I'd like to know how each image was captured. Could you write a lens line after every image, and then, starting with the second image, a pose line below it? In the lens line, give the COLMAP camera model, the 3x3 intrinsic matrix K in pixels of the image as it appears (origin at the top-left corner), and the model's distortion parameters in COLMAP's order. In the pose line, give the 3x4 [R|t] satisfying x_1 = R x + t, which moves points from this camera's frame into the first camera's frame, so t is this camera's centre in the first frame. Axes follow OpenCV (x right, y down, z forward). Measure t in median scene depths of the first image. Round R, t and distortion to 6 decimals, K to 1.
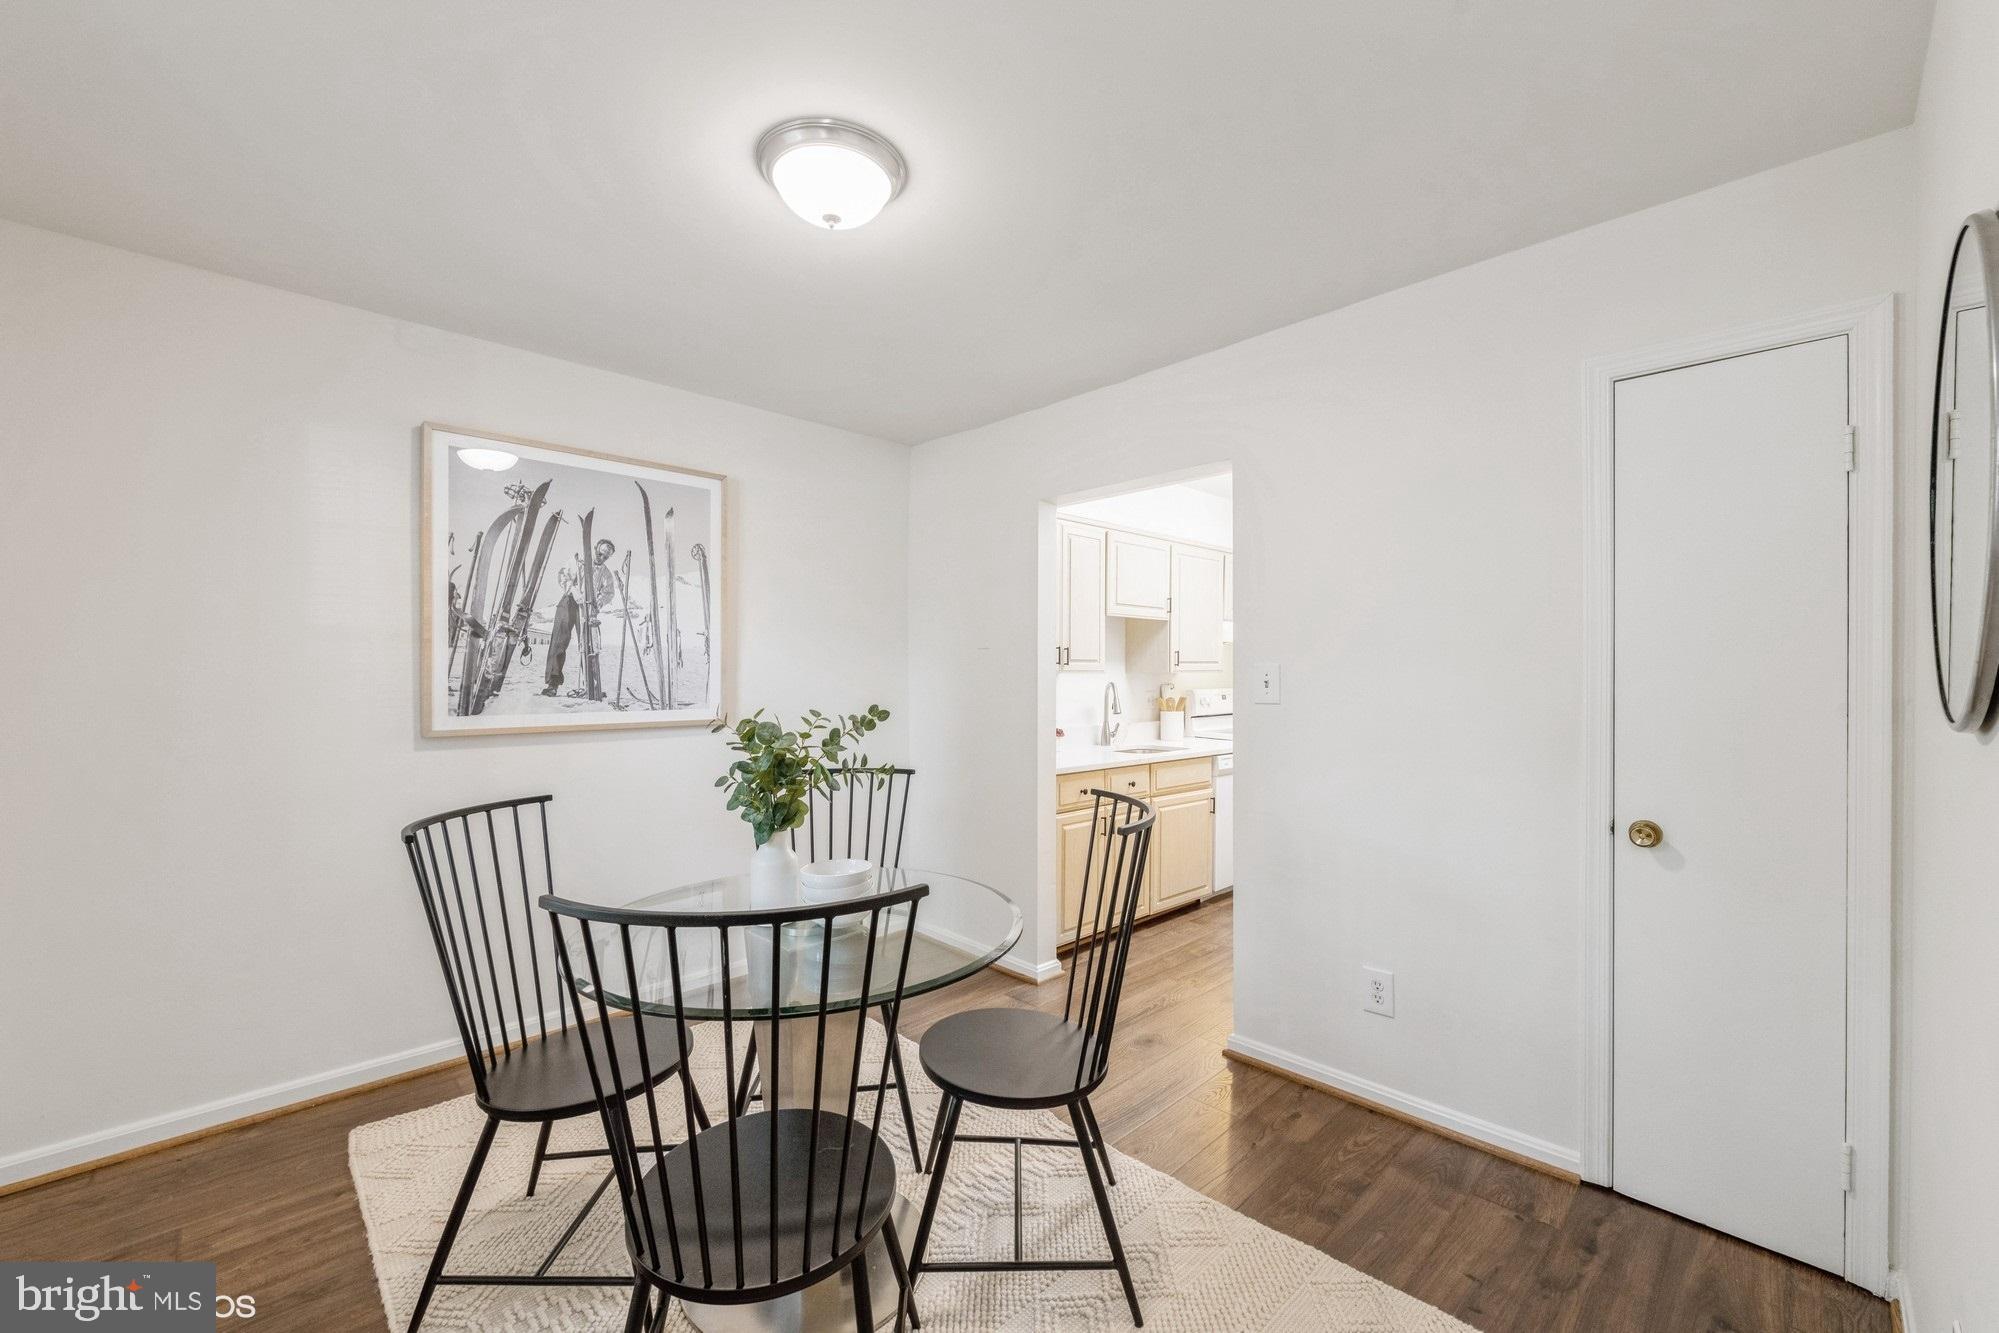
lens RADIAL K [[810.3, 0, 1003.4], [0, 810.3, 677.5], [0, 0, 1]] dist [-0.003676, -0.000242]
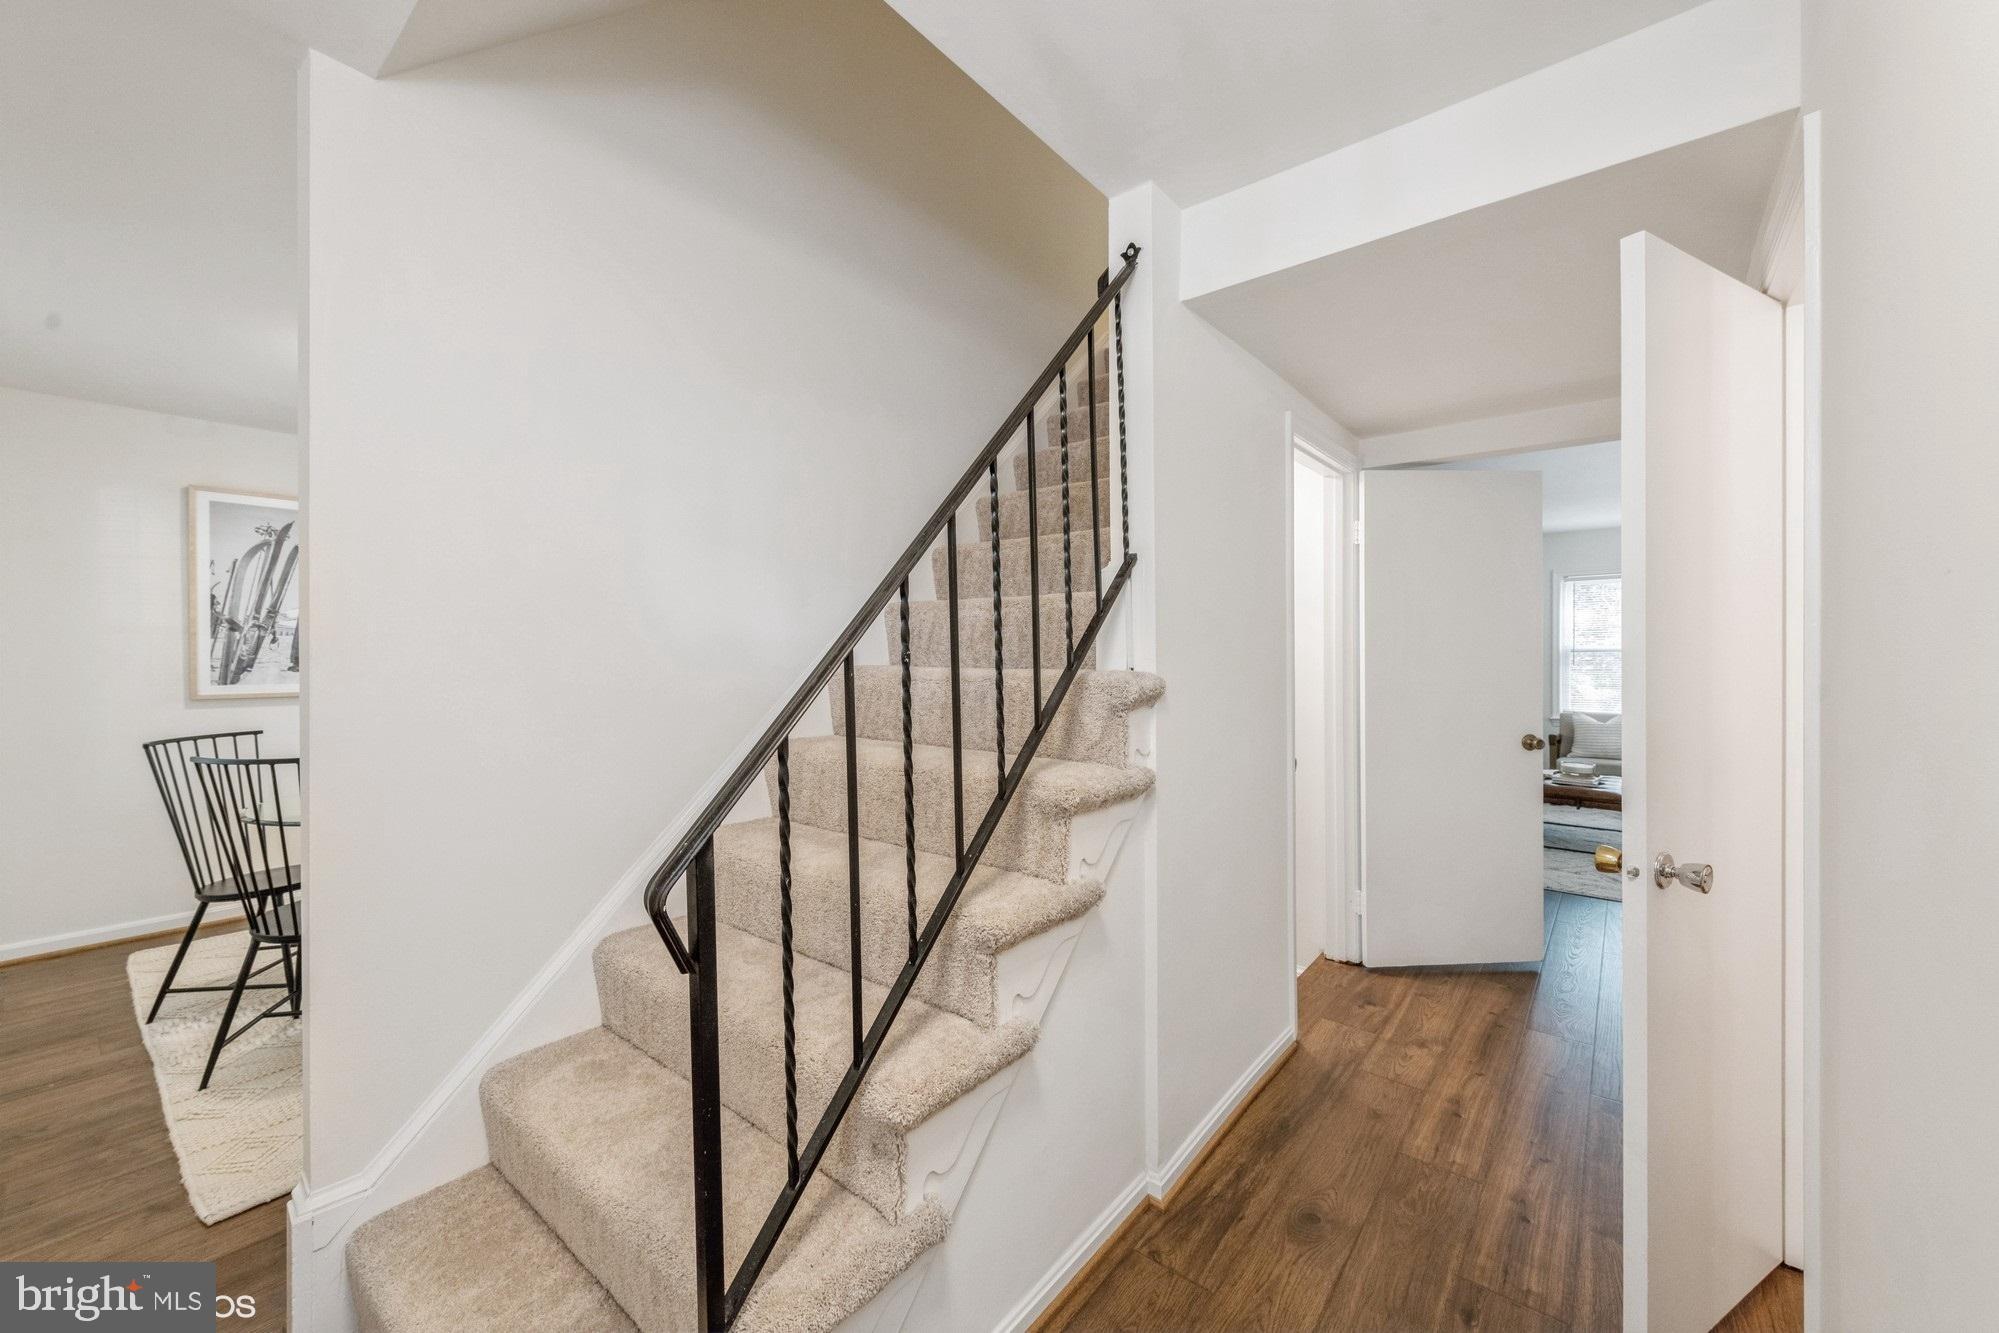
lens RADIAL K [[770.9, 0, 993.1], [0, 770.9, 660.0], [0, 0, 1]] dist [-0.001849, -0.000047]
pose [[0.992938, -0.005174, 0.118525, 0.543502], [0.004742, 0.999981, 0.003926, 0.003371], [-0.118543, -0.003336, 0.992943, -0.539282]]
